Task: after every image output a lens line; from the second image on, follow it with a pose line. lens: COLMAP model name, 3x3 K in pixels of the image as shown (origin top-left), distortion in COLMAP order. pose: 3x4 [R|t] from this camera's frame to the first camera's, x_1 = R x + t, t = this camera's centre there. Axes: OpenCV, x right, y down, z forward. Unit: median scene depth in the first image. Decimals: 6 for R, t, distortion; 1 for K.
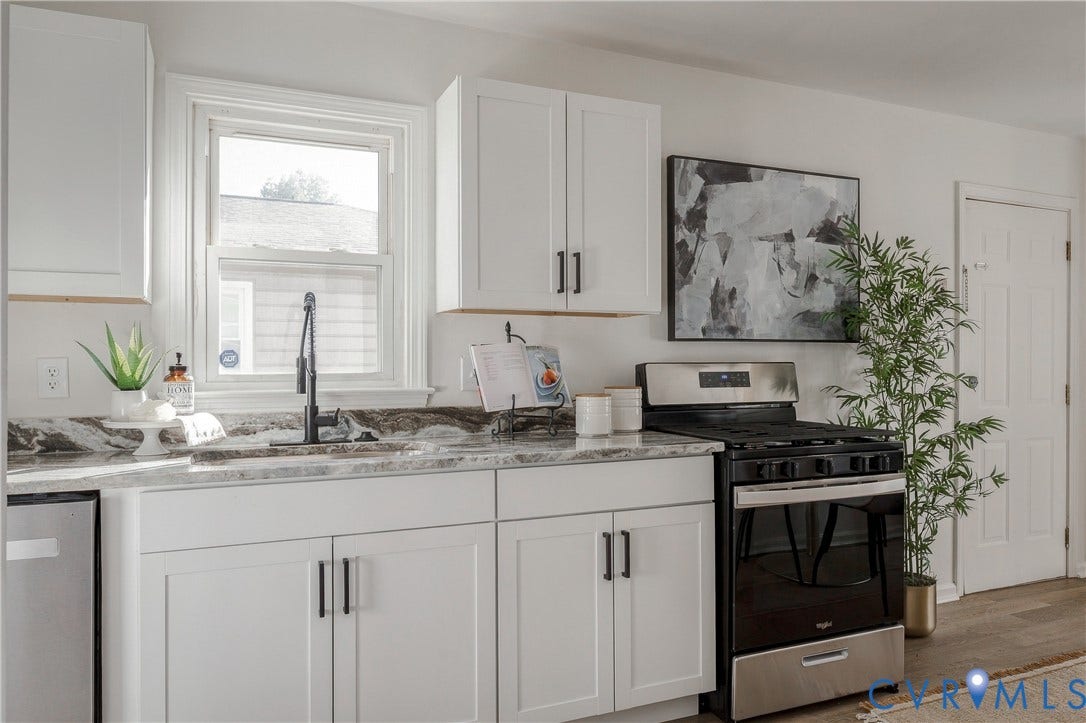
lens RADIAL K [[763.1, 0, 548.6], [0, 763.1, 357.1], [0, 0, 1]] dist [0.011611, -0.015801]
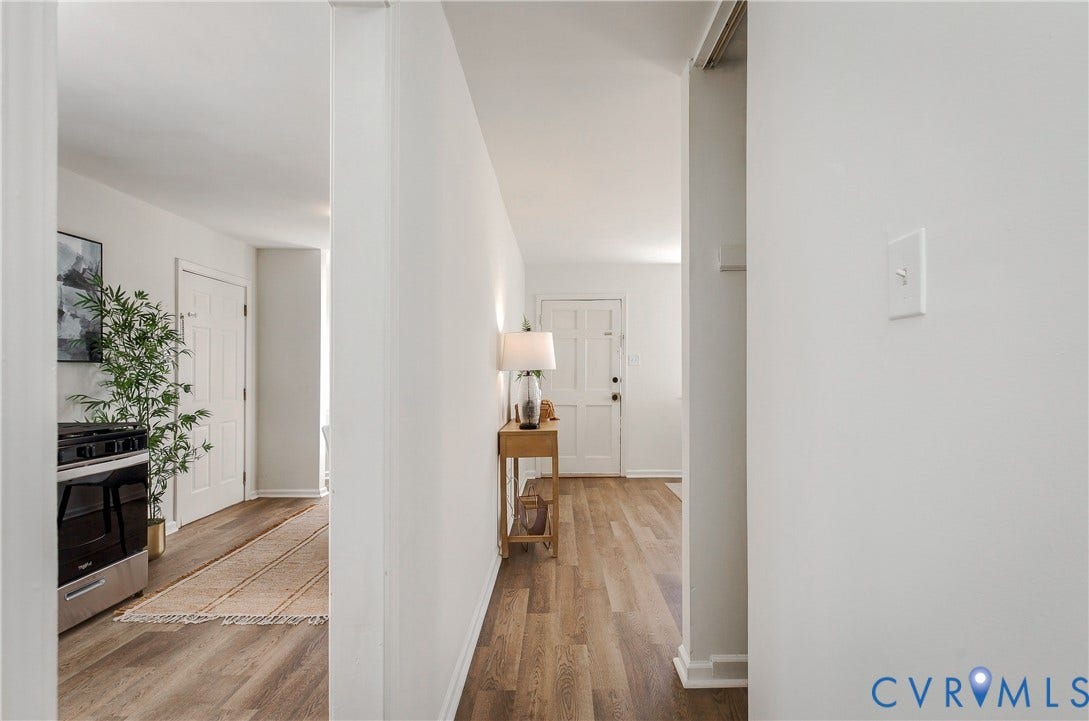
lens RADIAL K [[513.2, 0, 569.5], [0, 513.2, 366.1], [0, 0, 1]] dist [-0.012899, 0.003114]
pose [[0.381269, 0.007409, 0.924434, -0.148203], [0.002367, 0.999957, -0.008990, -0.003005], [-0.924461, 0.005616, 0.381235, -0.158072]]
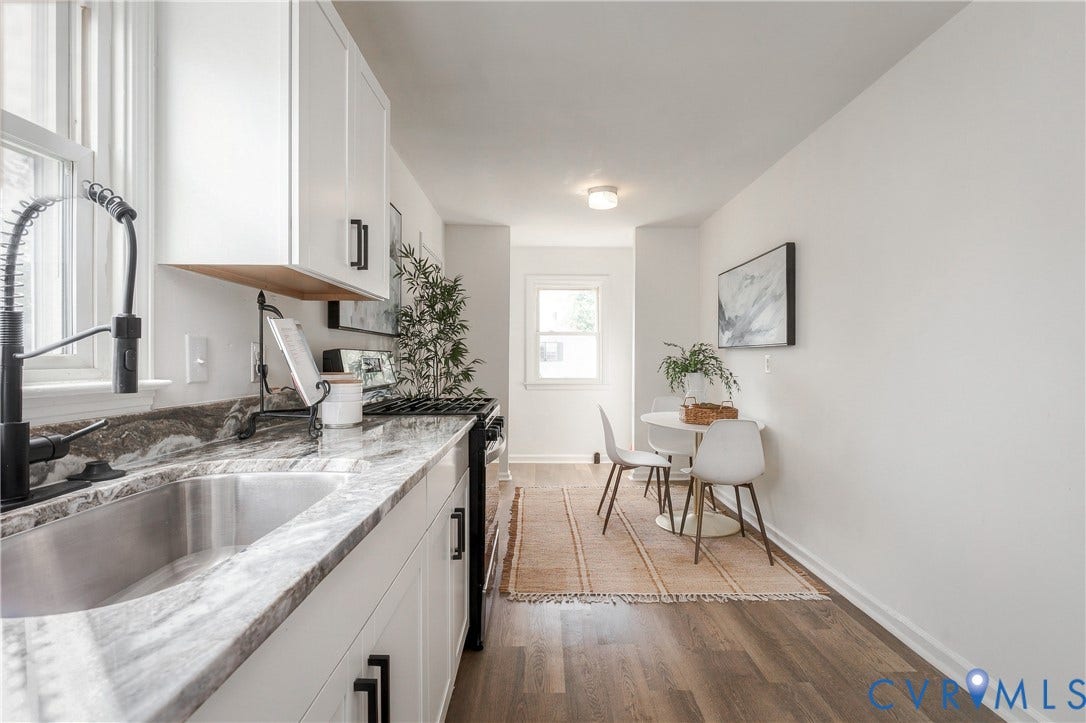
lens RADIAL K [[530.9, 0, 537.9], [0, 530.9, 359.8], [0, 0, 1]] dist [-0.001803, -0.000096]
pose [[0.380801, -0.001109, 0.924656, -0.446660], [-0.001607, 0.999997, 0.001861, 0.021877], [-0.924656, -0.002194, 0.380798, 0.531107]]
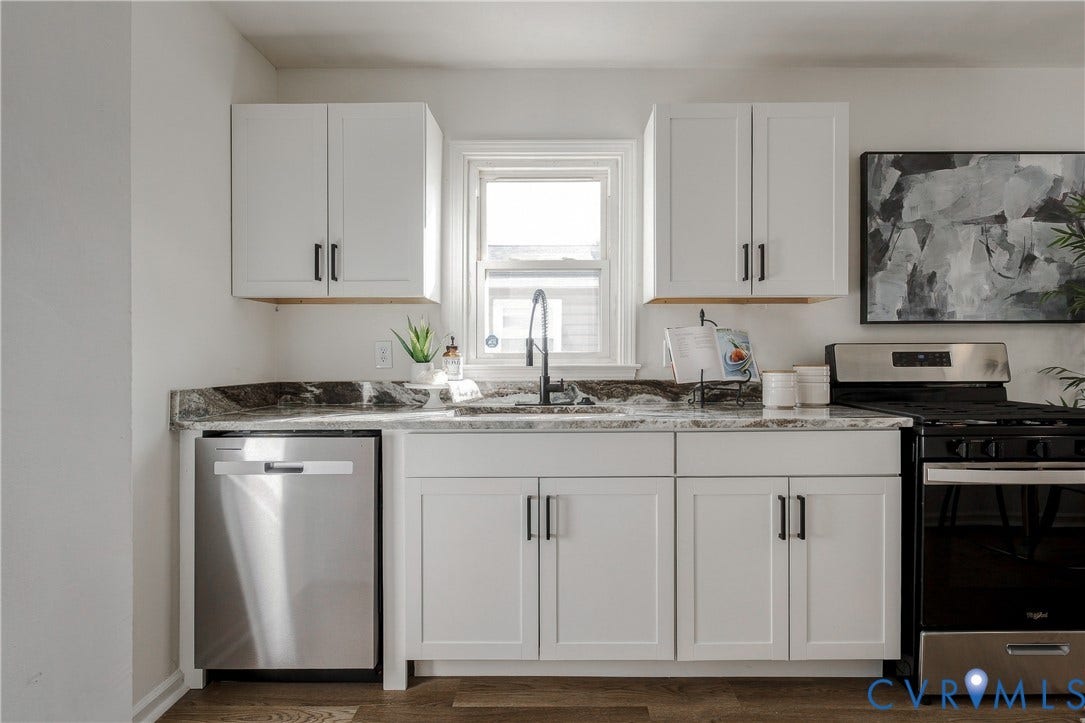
lens RADIAL K [[530.4, 0, 556.3], [0, 530.4, 359.3], [0, 0, 1]] dist [-0.001803, -0.000096]
pose [[0.917393, 0.001902, -0.397978, 0.067772], [0.003511, 0.999911, 0.012873, 0.020459], [0.397967, -0.013207, 0.917305, 0.150782]]
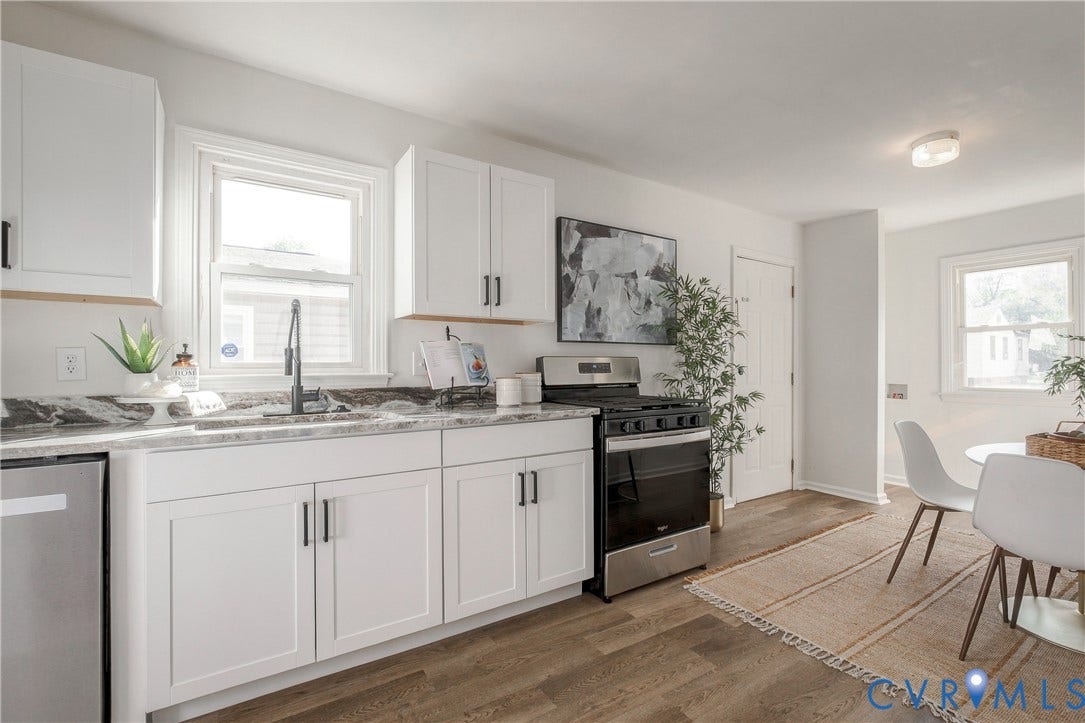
lens RADIAL K [[488.9, 0, 551.0], [0, 488.9, 363.0], [0, 0, 1]] dist [-0.000379, -0.001088]
pose [[0.984704, 0.000140, 0.174236, -0.022902], [-0.000065, 1.000000, -0.000432, 0.022377], [-0.174236, 0.000414, 0.984704, 0.080561]]
